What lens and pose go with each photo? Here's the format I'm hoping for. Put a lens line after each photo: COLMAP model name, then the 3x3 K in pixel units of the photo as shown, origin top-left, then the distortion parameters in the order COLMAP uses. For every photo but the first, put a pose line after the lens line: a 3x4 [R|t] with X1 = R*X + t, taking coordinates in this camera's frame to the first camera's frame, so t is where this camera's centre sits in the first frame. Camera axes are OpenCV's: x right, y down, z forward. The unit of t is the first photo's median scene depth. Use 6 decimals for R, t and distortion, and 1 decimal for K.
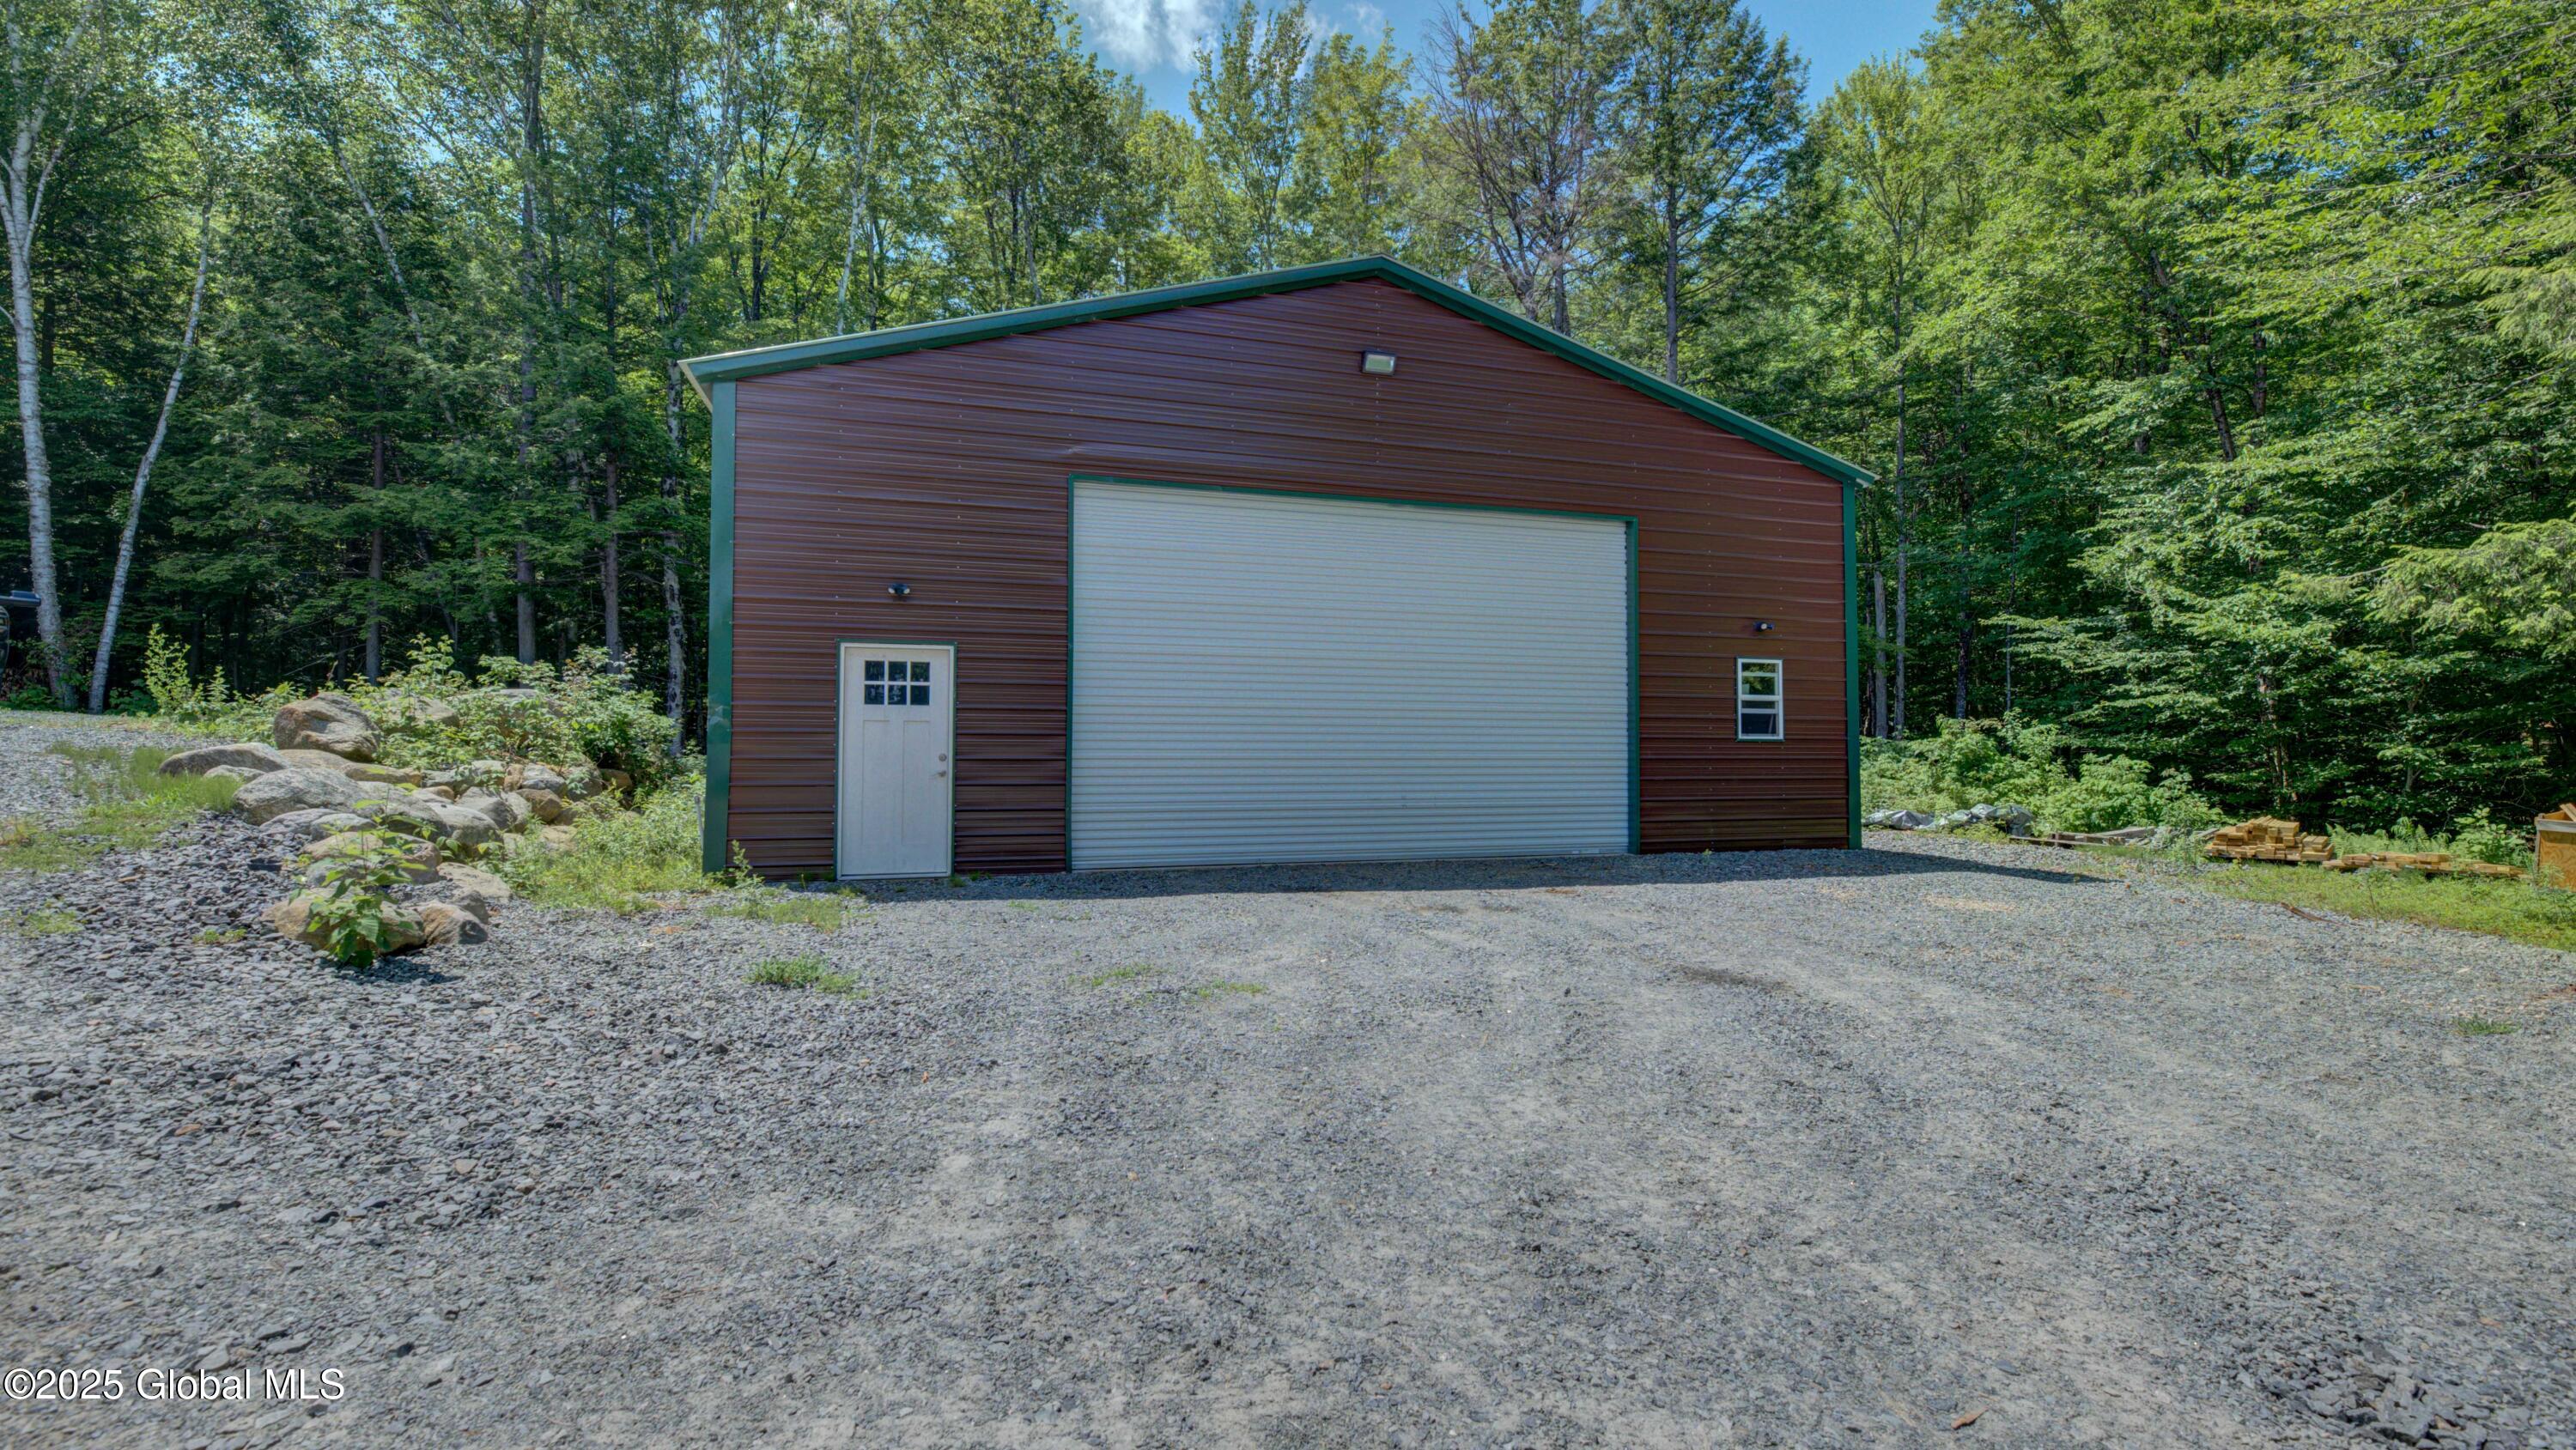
lens RADIAL K [[1067.9, 0, 1288.0], [0, 1067.9, 725.0], [0, 0, 1]] dist [-0.001490, 0.000112]
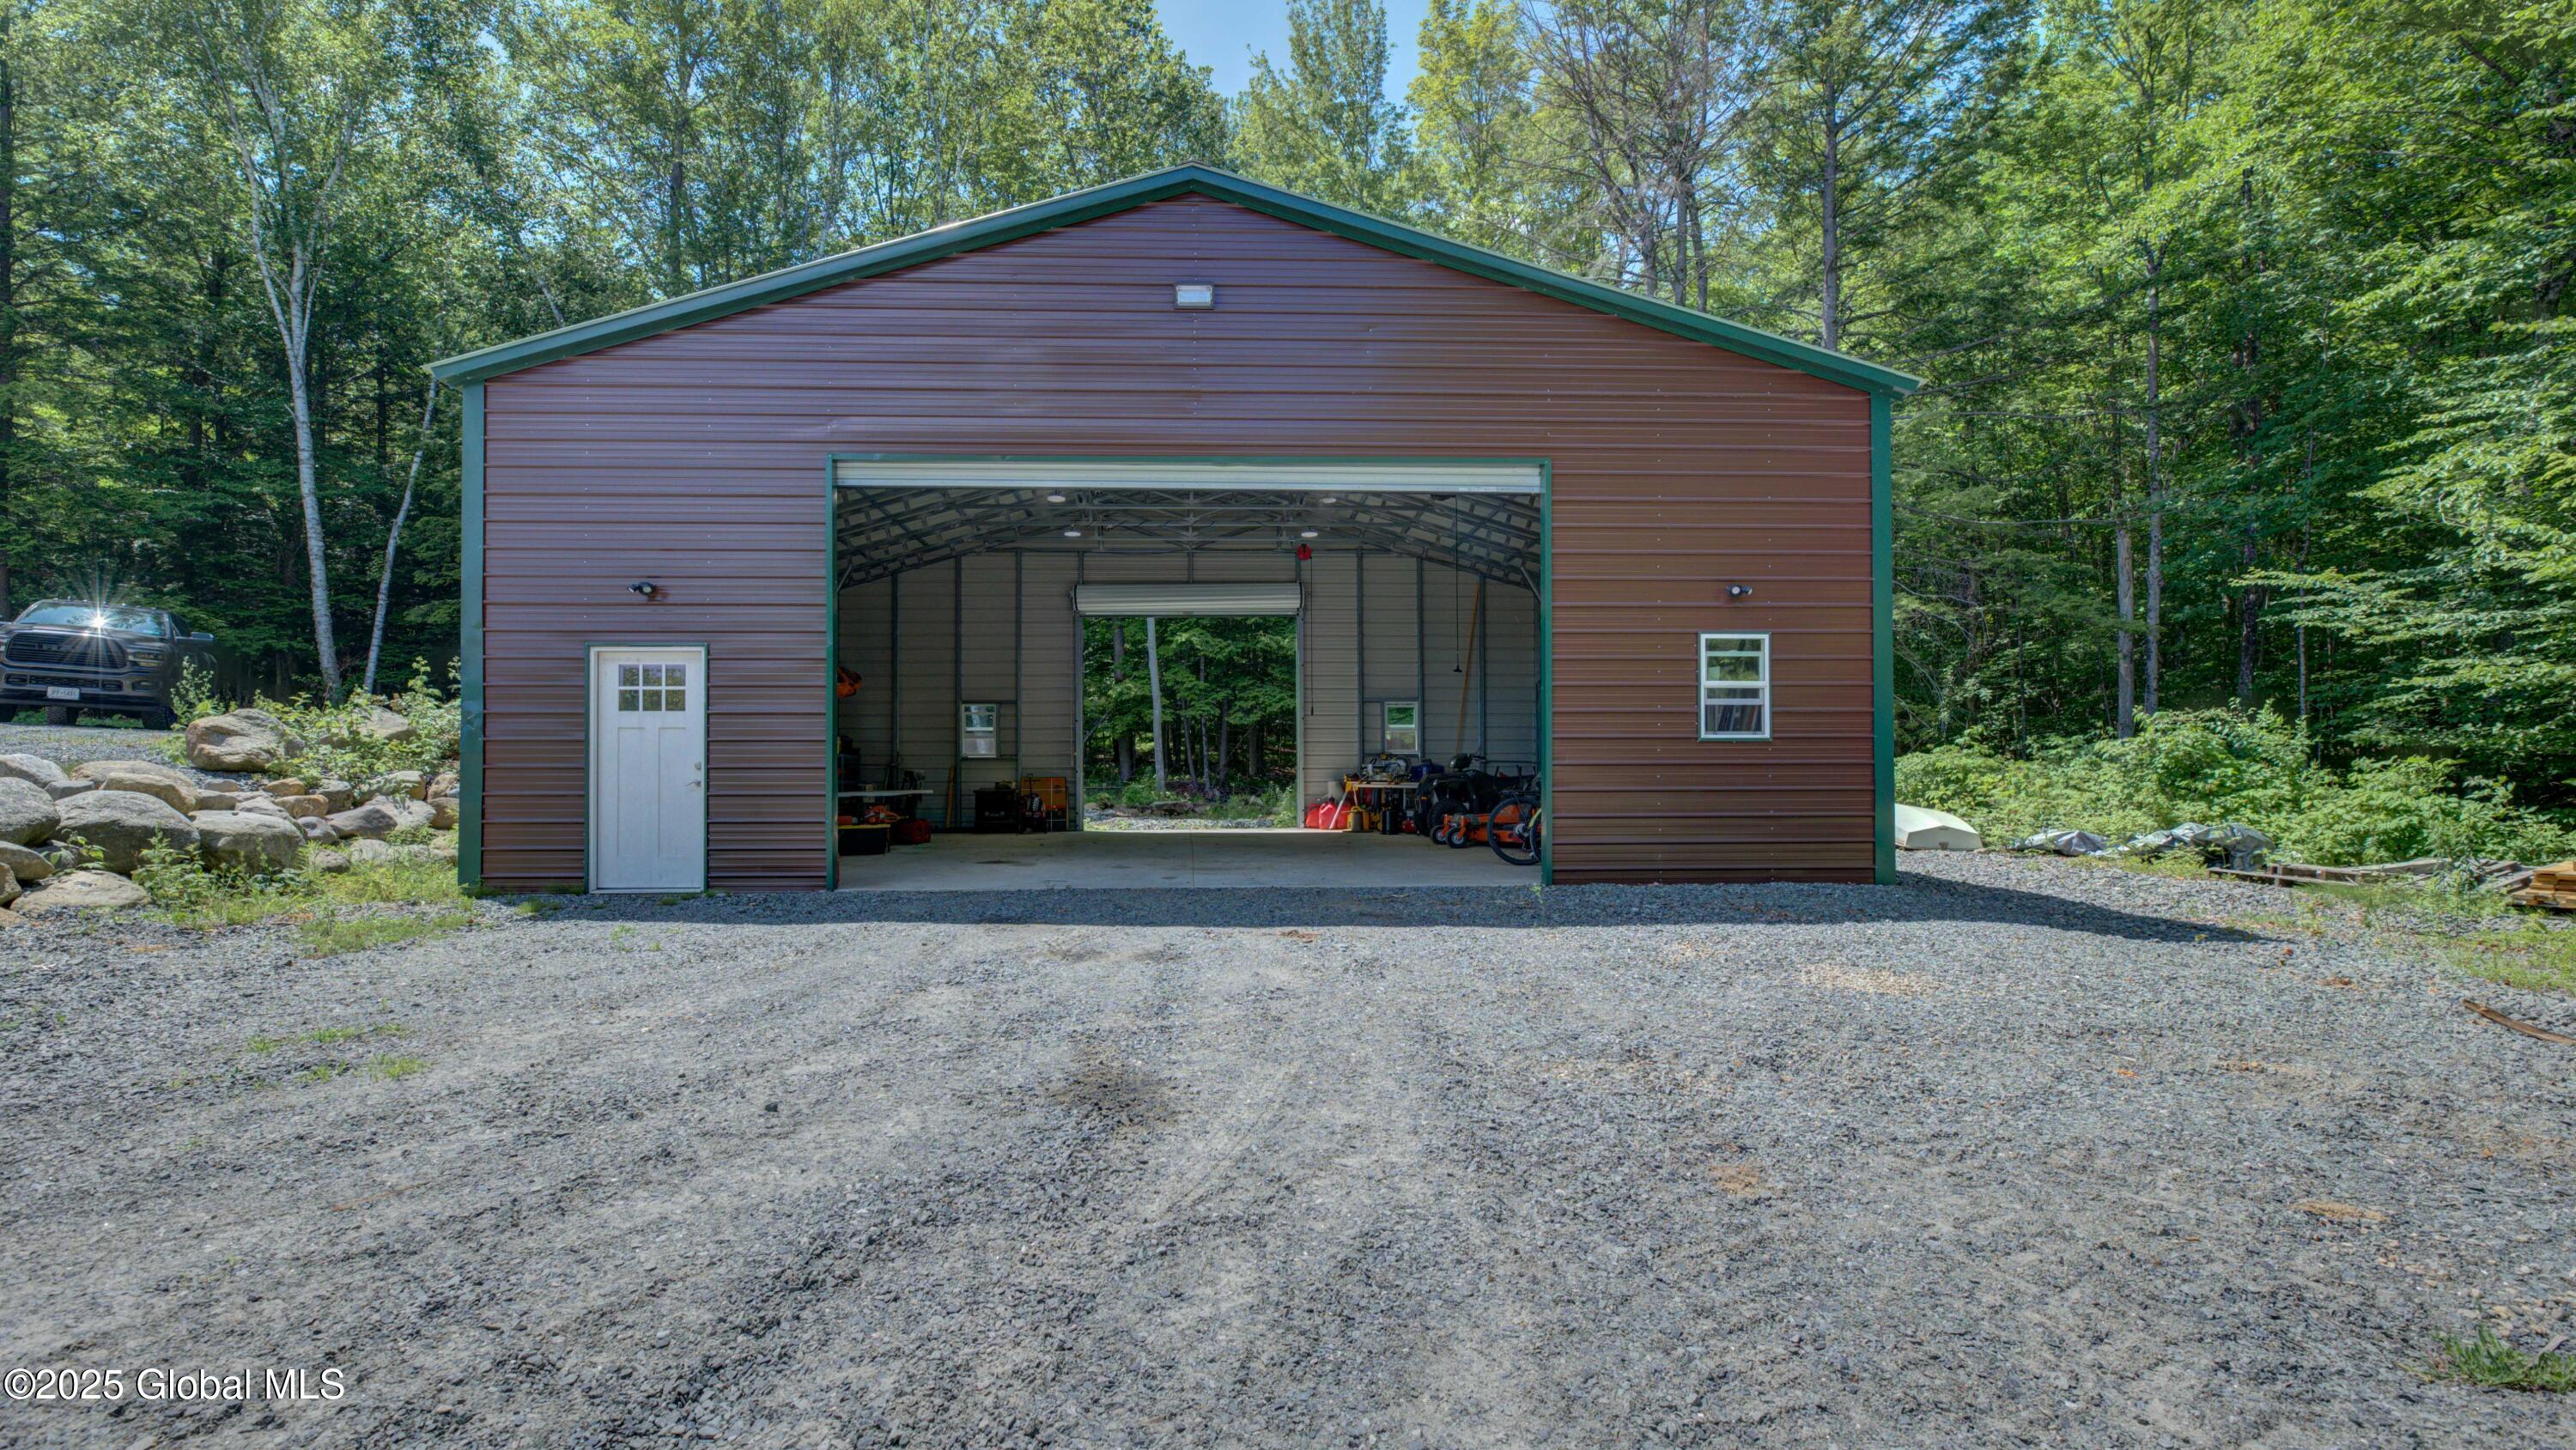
lens RADIAL K [[1029.3, 0, 1289.6], [0, 1029.3, 759.8], [0, 0, 1]] dist [-0.004462, -0.000214]
pose [[0.965517, -0.006004, -0.260271, 0.236574], [0.011997, 0.999698, 0.021444, 0.006568], [0.260063, -0.023827, 0.965298, 0.148031]]
